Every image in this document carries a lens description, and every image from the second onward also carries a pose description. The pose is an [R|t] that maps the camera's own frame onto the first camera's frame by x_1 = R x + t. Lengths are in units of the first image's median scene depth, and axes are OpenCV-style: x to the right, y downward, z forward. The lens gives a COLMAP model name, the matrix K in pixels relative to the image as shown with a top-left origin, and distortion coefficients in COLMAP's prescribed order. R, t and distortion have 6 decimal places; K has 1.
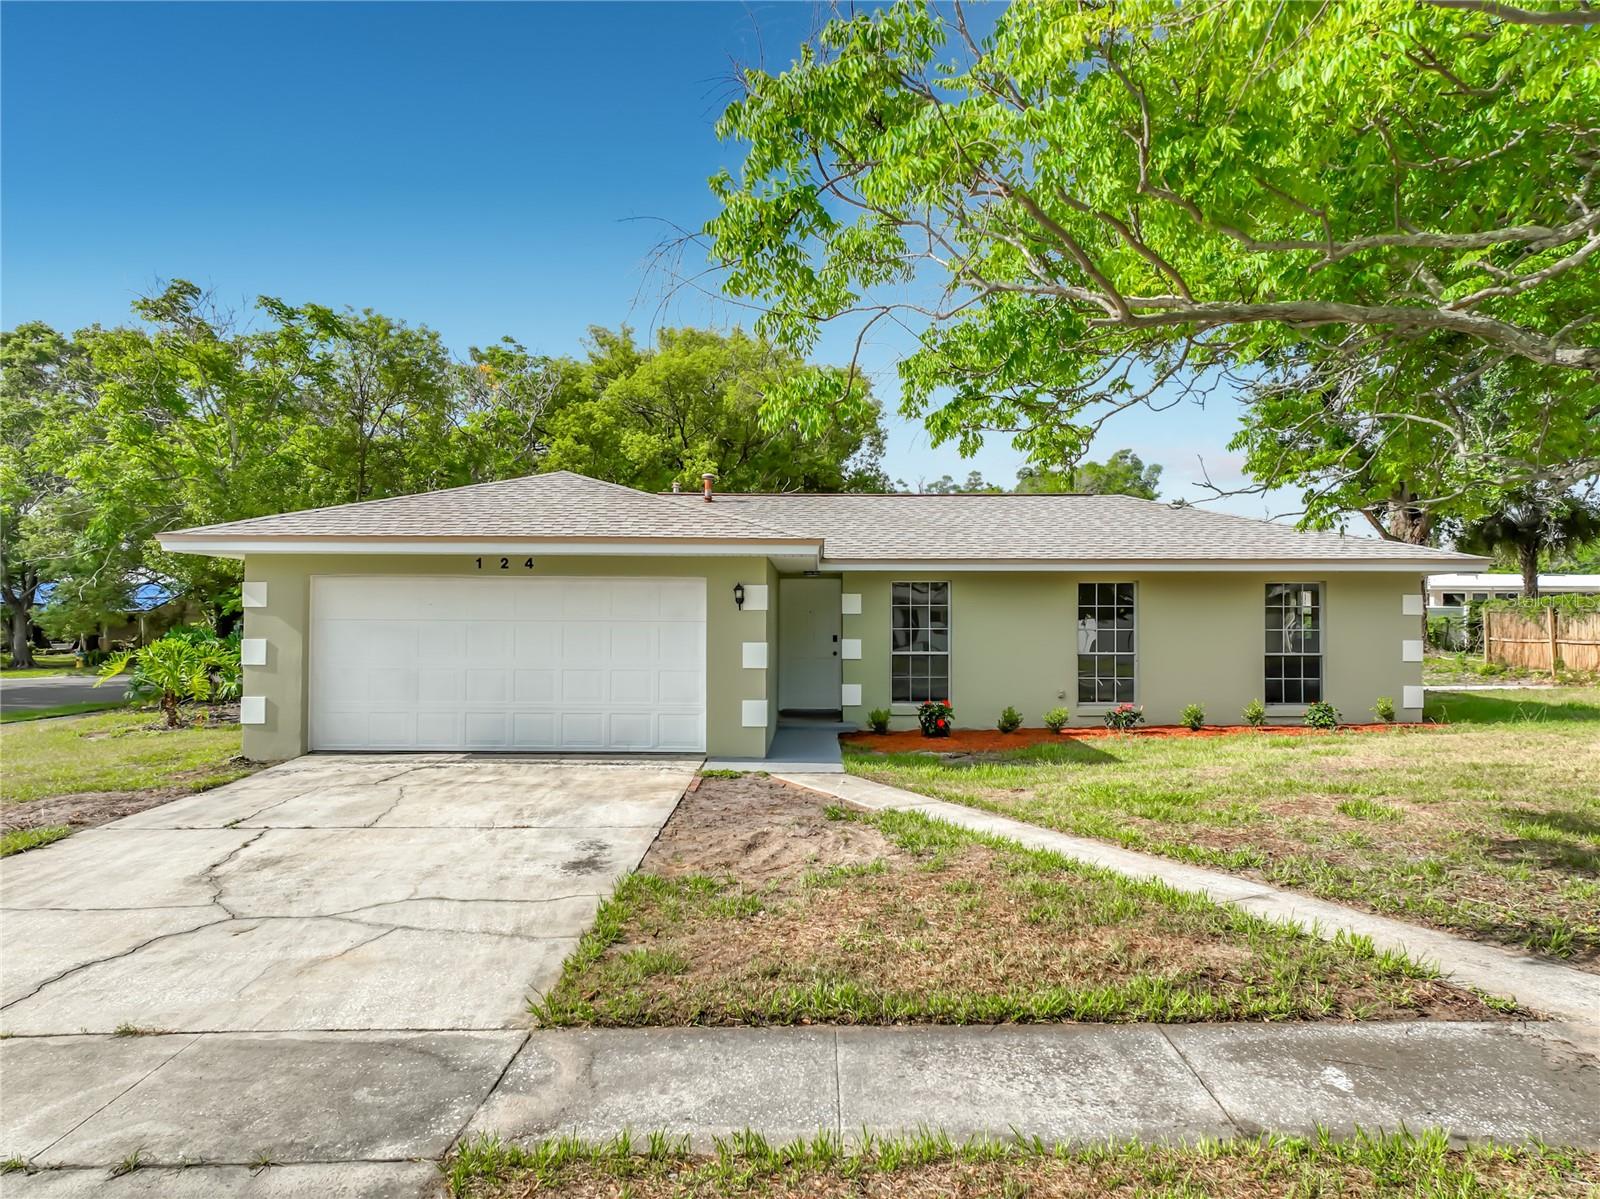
lens RADIAL K [[1129.5, 0, 794.4], [0, 1129.5, 600.3], [0, 0, 1]] dist [-0.007740, 0.024663]
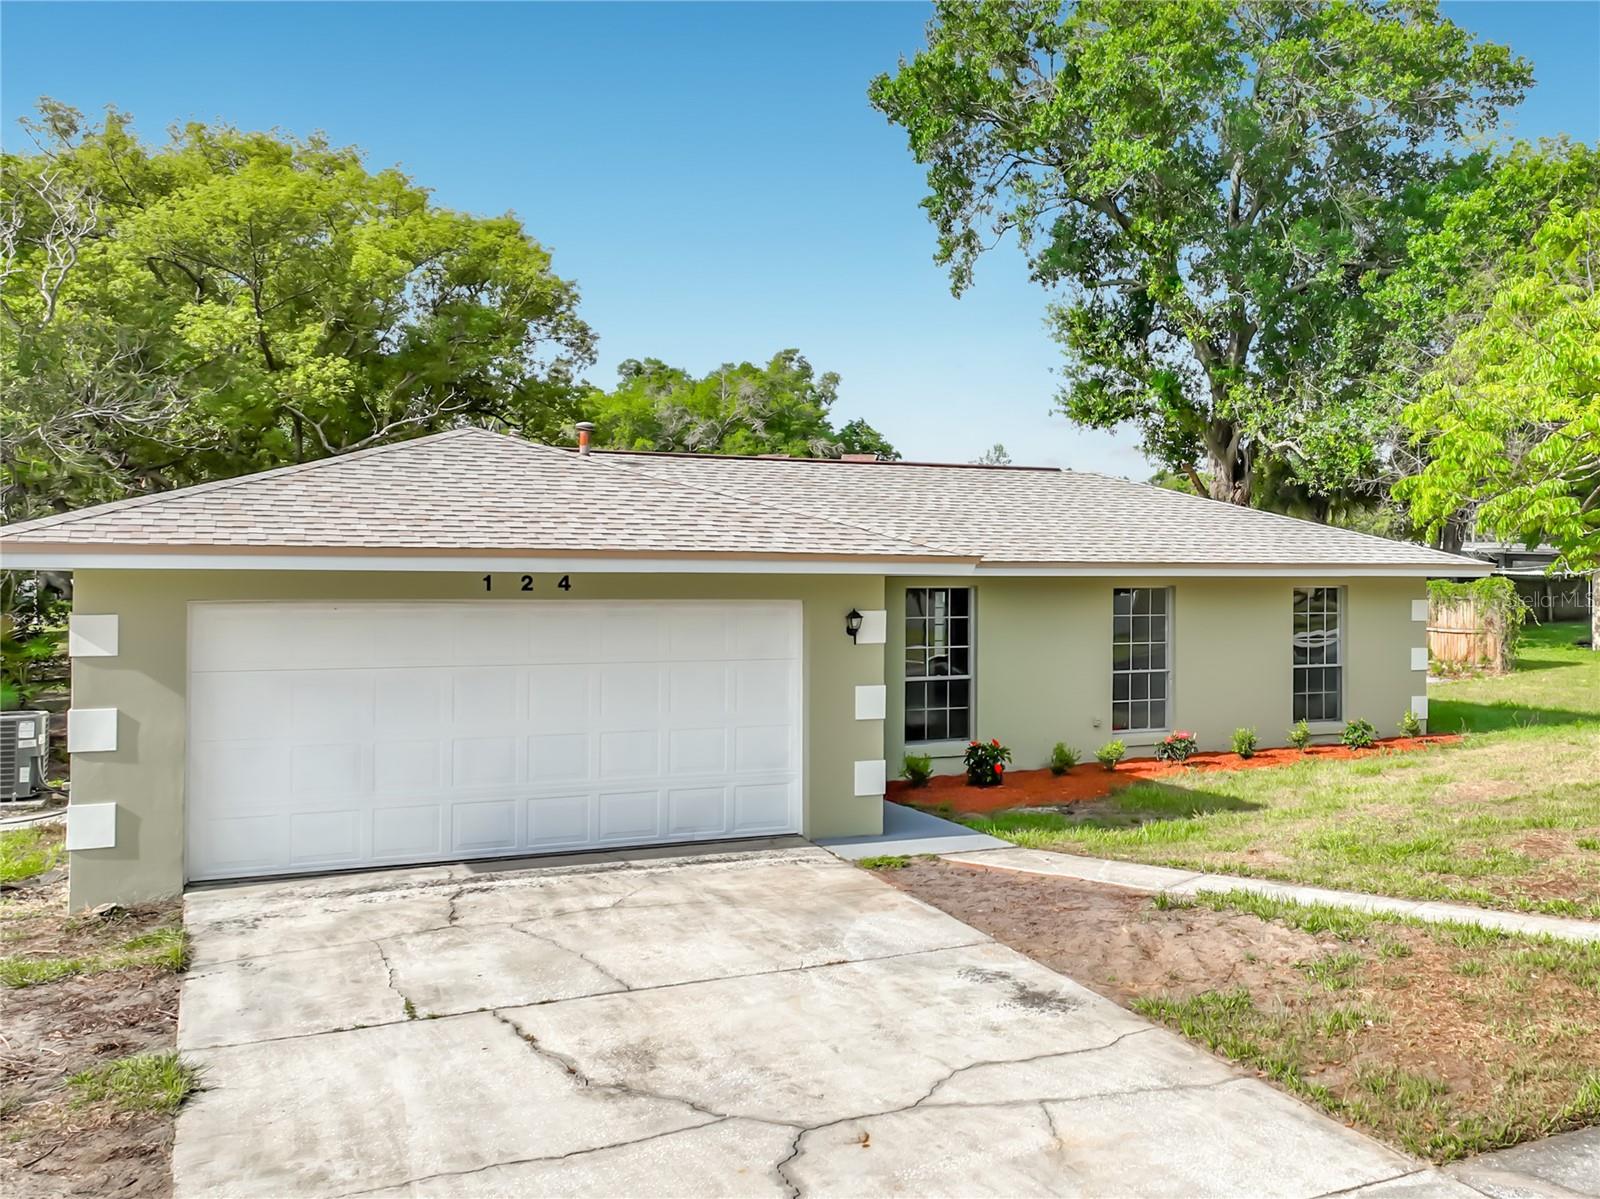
lens RADIAL K [[1582.3, 0, 1124.7], [0, 1582.3, 581.9], [0, 0, 1]] dist [-0.005026, 0.004937]
pose [[0.856706, -0.001720, 0.515802, -0.434319], [-0.011529, 0.999681, 0.022482, -0.058551], [-0.515676, -0.025207, 0.856413, -0.010702]]
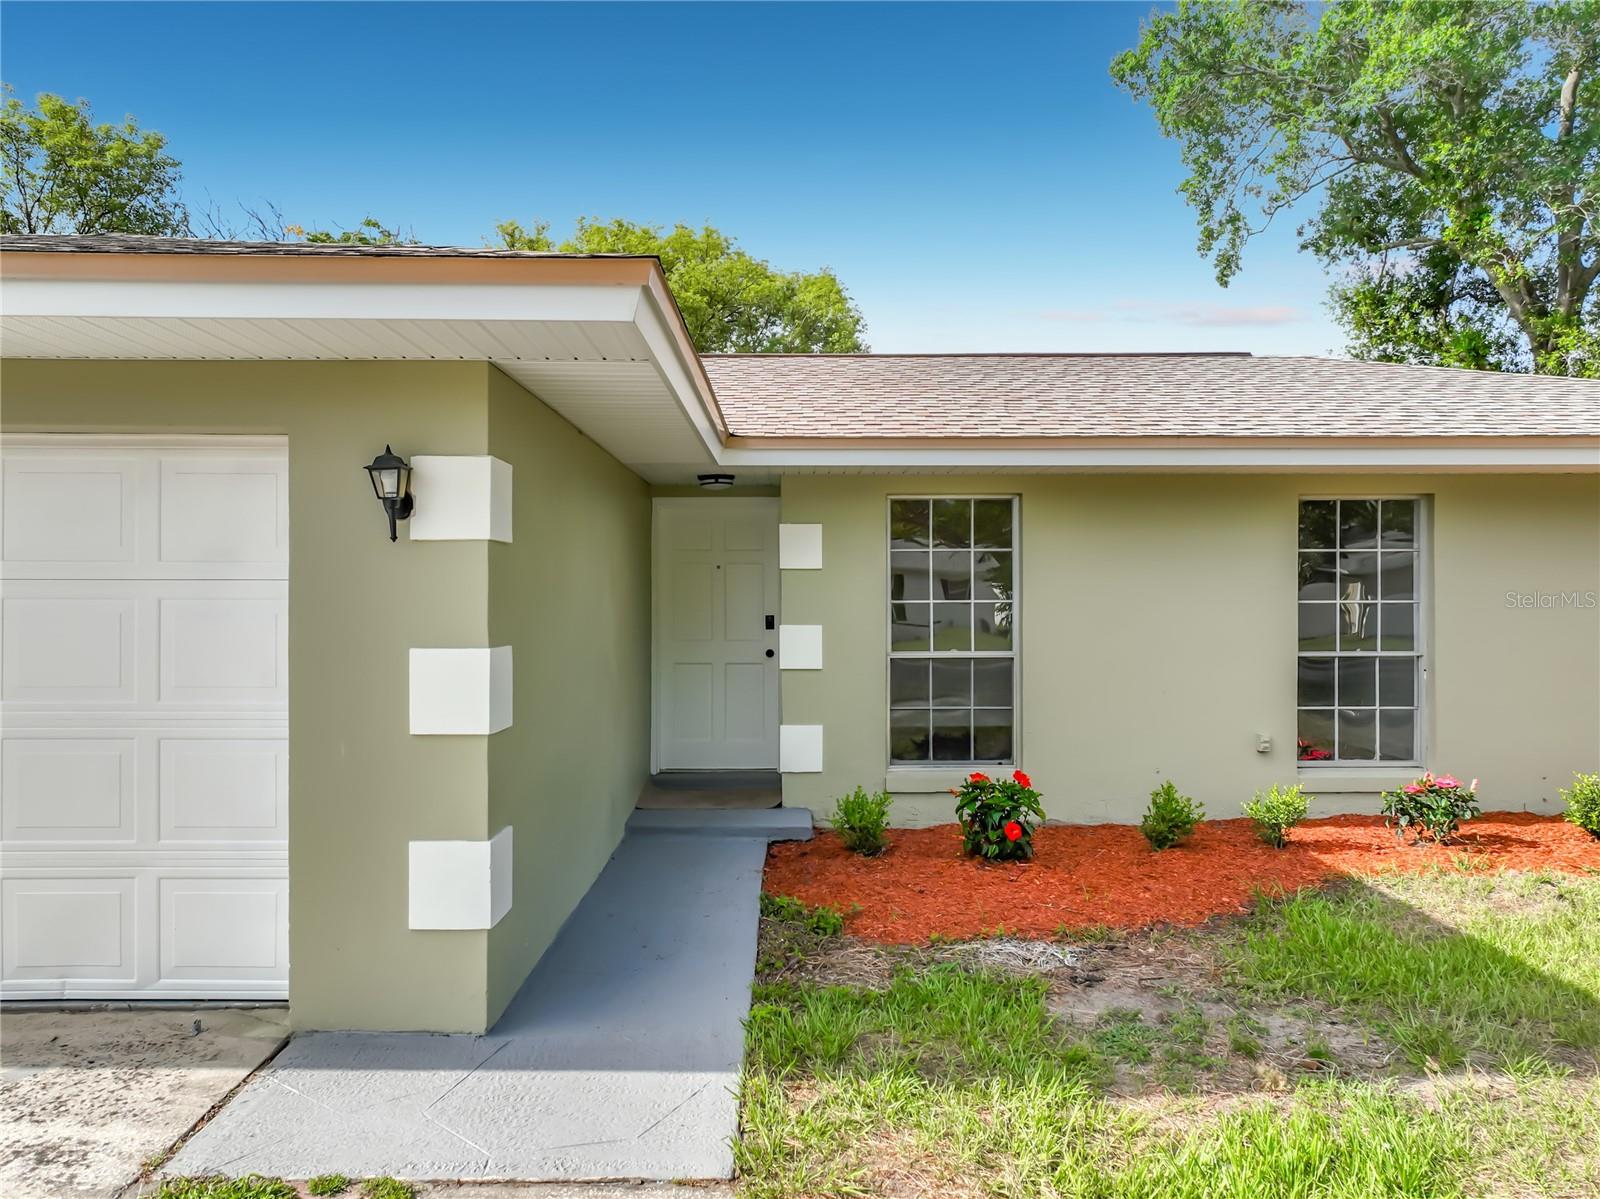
lens RADIAL K [[1138.8, 0, 790.9], [0, 1138.8, 599.6], [0, 0, 1]] dist [-0.006644, 0.018283]
pose [[0.999867, -0.003760, 0.015856, 0.049596], [0.003396, 0.999732, 0.022906, 0.017376], [-0.015938, -0.022849, 0.999612, 0.683277]]
